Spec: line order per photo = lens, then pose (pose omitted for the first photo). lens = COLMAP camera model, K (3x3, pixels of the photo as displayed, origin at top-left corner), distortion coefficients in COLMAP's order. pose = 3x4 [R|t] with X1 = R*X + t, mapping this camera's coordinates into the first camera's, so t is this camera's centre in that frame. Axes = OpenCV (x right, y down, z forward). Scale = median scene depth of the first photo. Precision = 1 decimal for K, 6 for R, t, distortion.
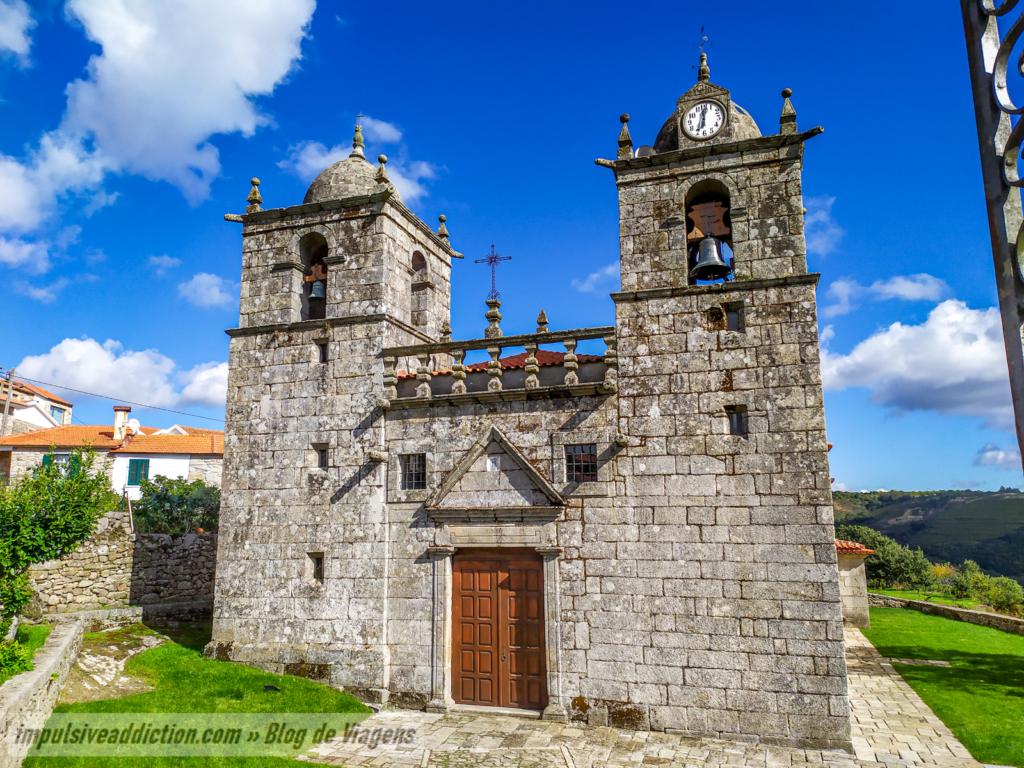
lens RADIAL K [[764.0, 0, 512.0], [0, 764.0, 384.0], [0, 0, 1]] dist [0.056204, -0.001634]
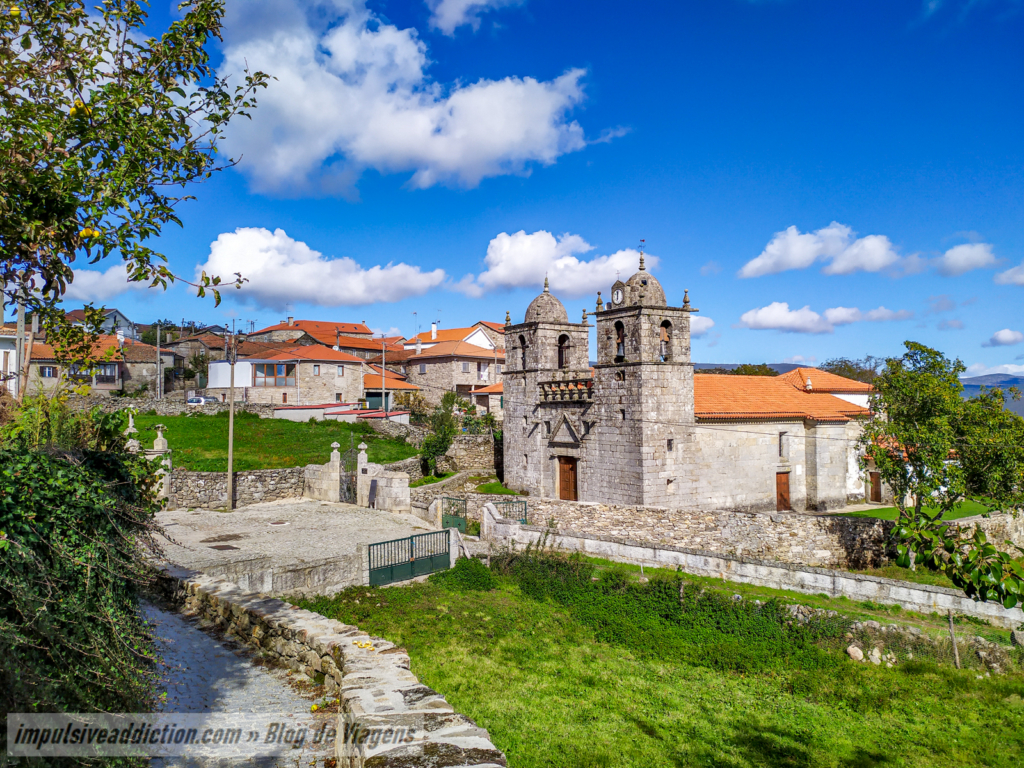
lens RADIAL K [[764.0, 0, 512.0], [0, 764.0, 384.0], [0, 0, 1]] dist [0.056204, -0.001634]
pose [[0.778157, -0.021022, -0.627718, 1.565458], [0.122469, 0.985334, 0.118822, -0.399625], [0.616014, -0.169338, 0.769319, -1.226077]]
